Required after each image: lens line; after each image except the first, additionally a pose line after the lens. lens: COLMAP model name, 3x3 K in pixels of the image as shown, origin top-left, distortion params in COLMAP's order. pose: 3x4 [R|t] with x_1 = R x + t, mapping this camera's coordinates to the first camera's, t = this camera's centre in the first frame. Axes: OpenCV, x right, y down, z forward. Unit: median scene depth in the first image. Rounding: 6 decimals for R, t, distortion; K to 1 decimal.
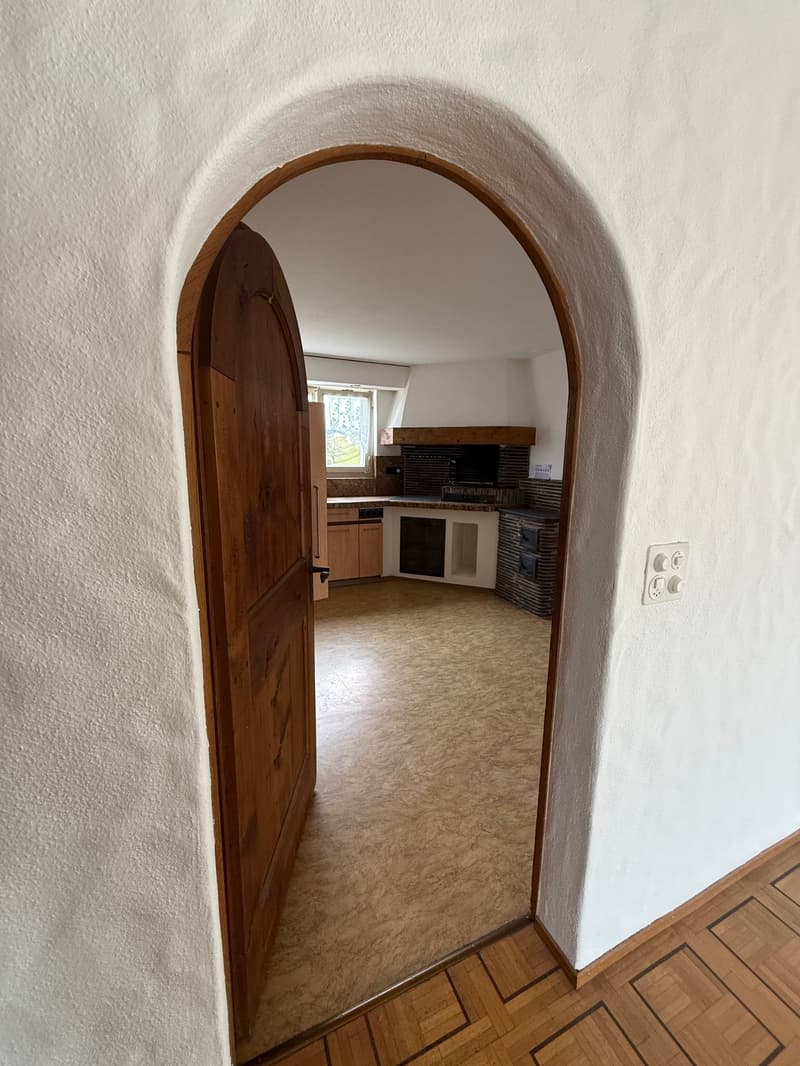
lens RADIAL K [[423.5, 0, 404.7], [0, 423.5, 530.3], [0, 0, 1]] dist [-0.000148, -0.000098]
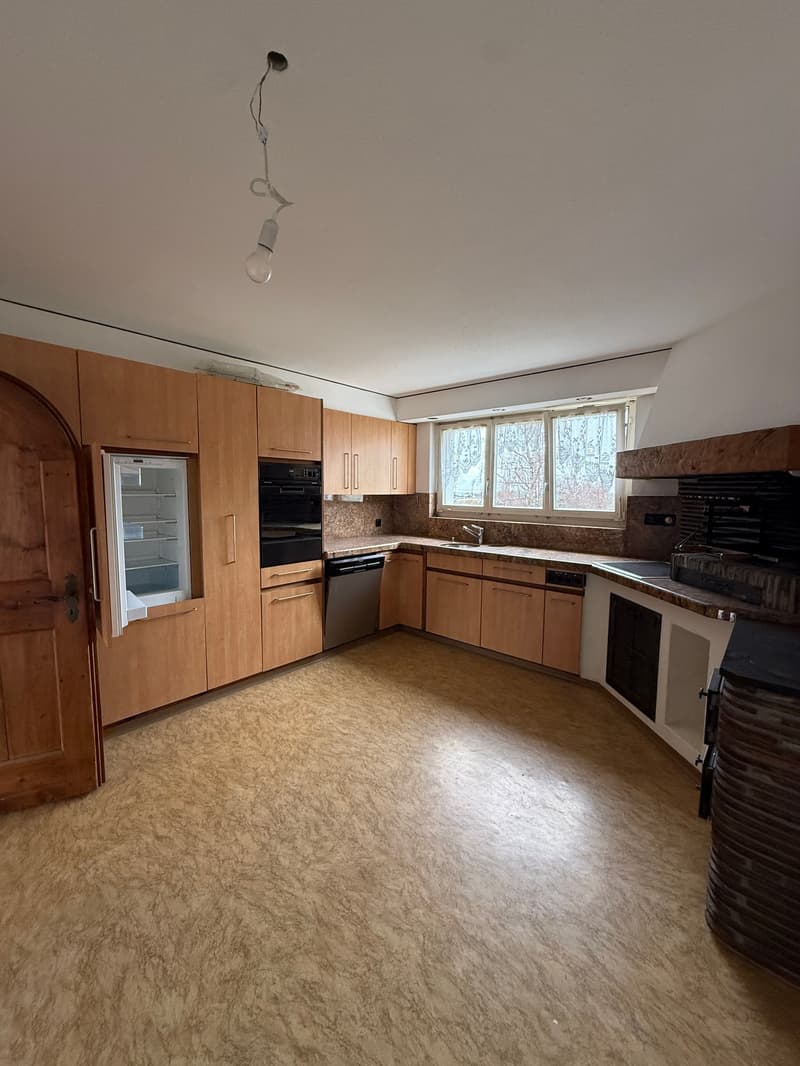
lens RADIAL K [[423.5, 0, 404.7], [0, 423.5, 530.3], [0, 0, 1]] dist [-0.000148, -0.000098]
pose [[0.421110, 0.076959, -0.903739, 0.431017], [-0.158680, 0.987278, 0.010133, -0.084142], [0.893021, 0.139138, 0.427965, 0.466178]]
